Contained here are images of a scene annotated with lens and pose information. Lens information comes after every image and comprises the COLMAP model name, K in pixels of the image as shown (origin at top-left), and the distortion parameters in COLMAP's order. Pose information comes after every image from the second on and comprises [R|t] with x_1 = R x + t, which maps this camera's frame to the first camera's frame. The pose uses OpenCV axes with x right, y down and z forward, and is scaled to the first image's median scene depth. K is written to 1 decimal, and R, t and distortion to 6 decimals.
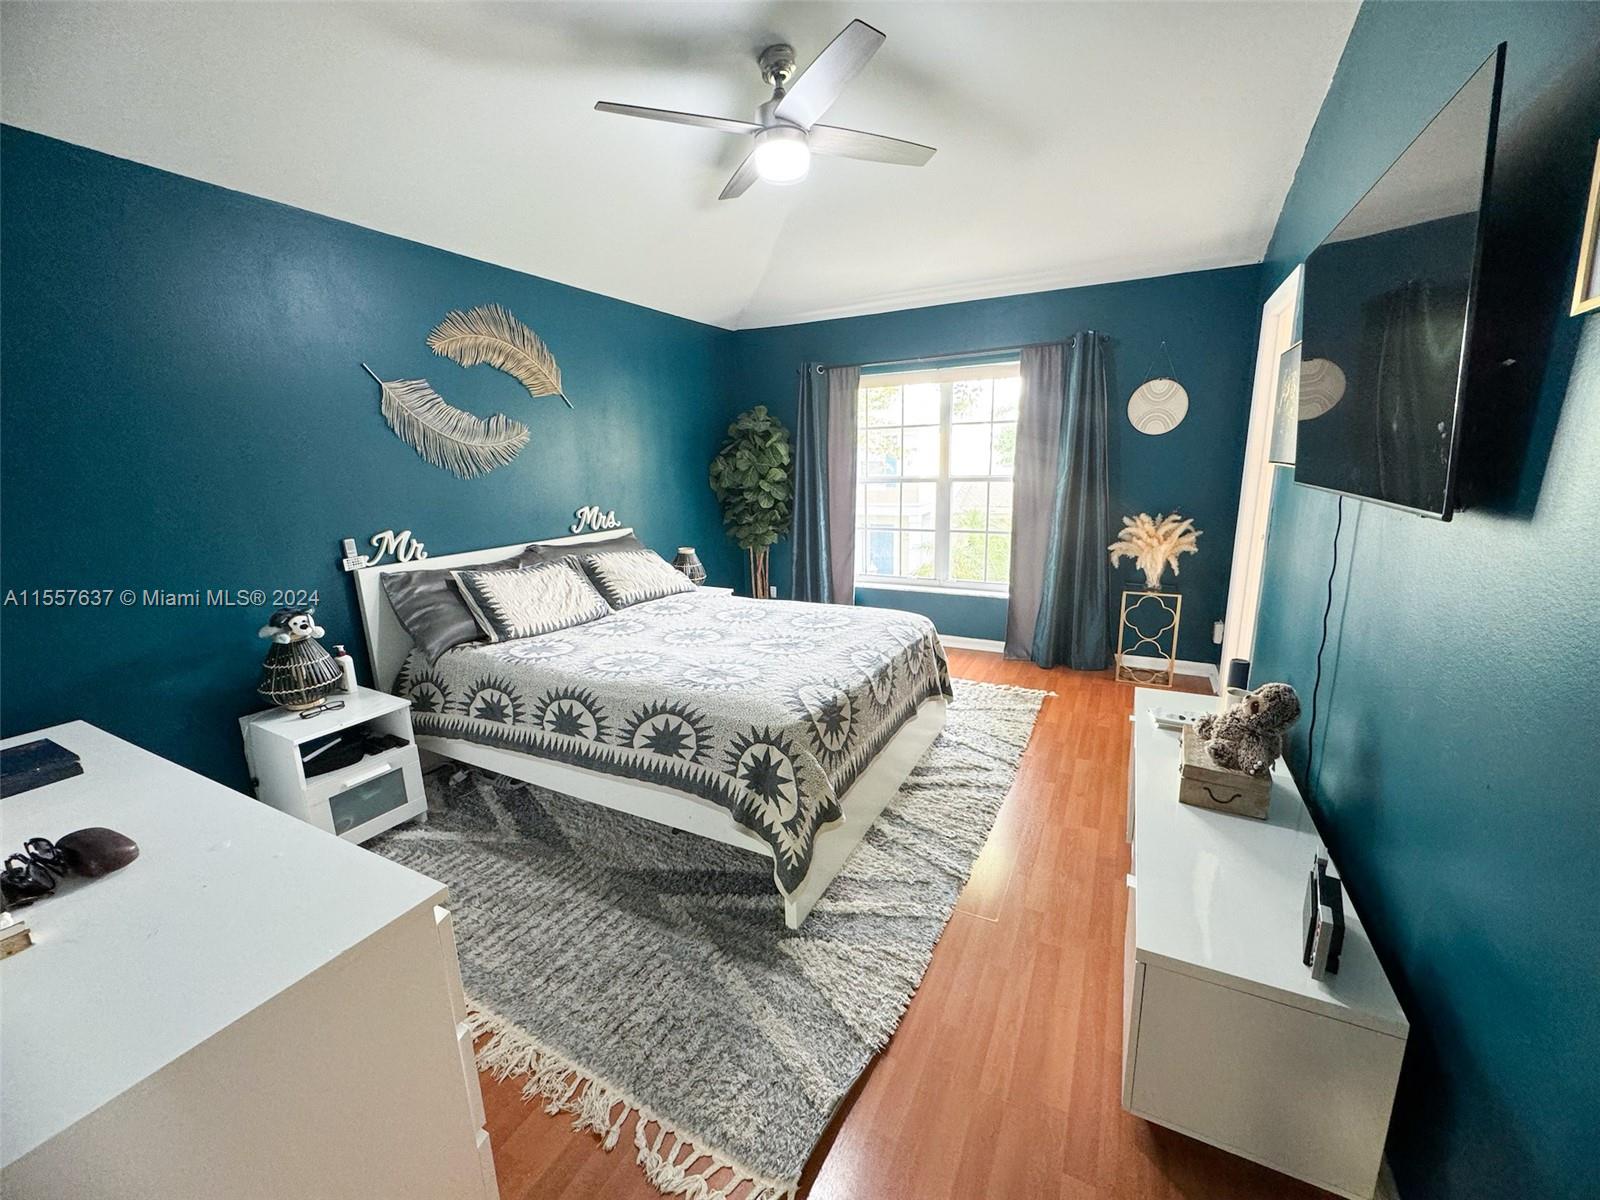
lens RADIAL K [[639.7, 0, 801.4], [0, 639.7, 606.8], [0, 0, 1]] dist [0.001955, -0.000112]
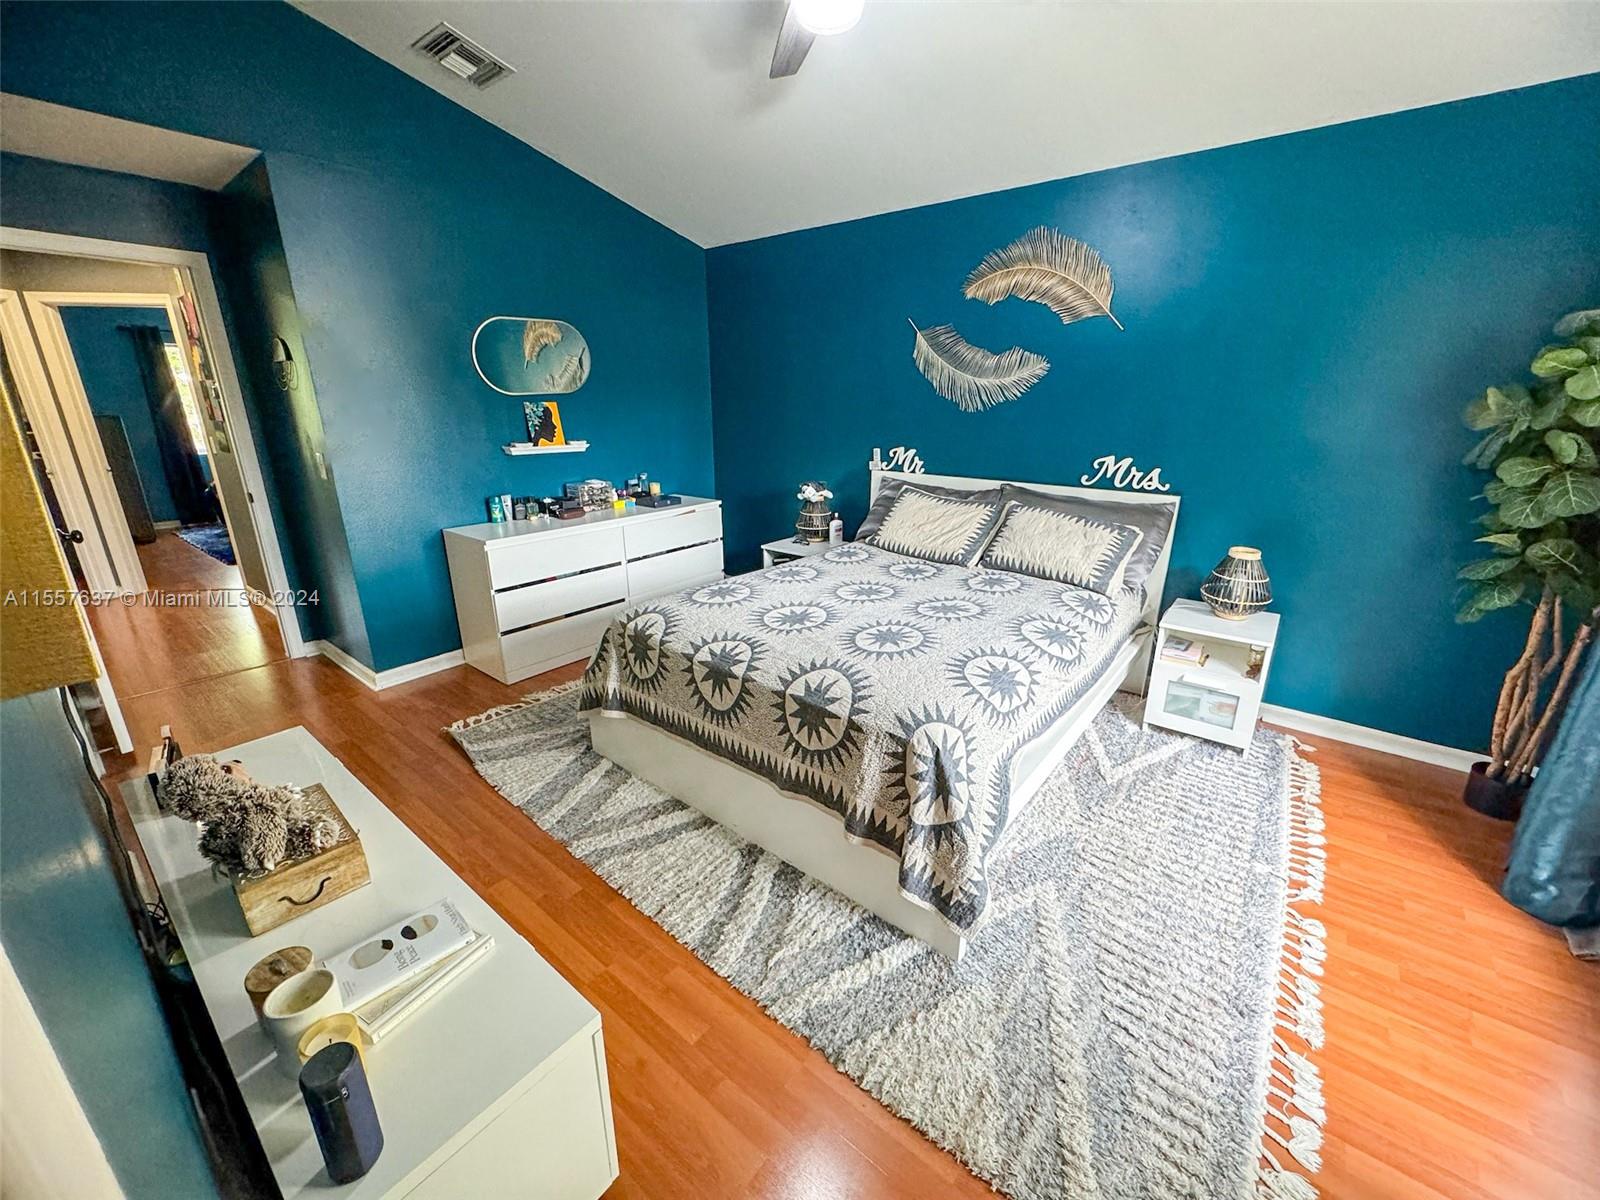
lens RADIAL K [[639.7, 0, 801.0], [0, 639.7, 590.9], [0, 0, 1]] dist [0.001955, -0.000112]
pose [[-0.203339, 0.317370, -0.926245, 0.729051], [-0.215002, 0.908445, 0.358470, -0.274793], [0.955211, 0.272036, -0.116487, 1.010067]]
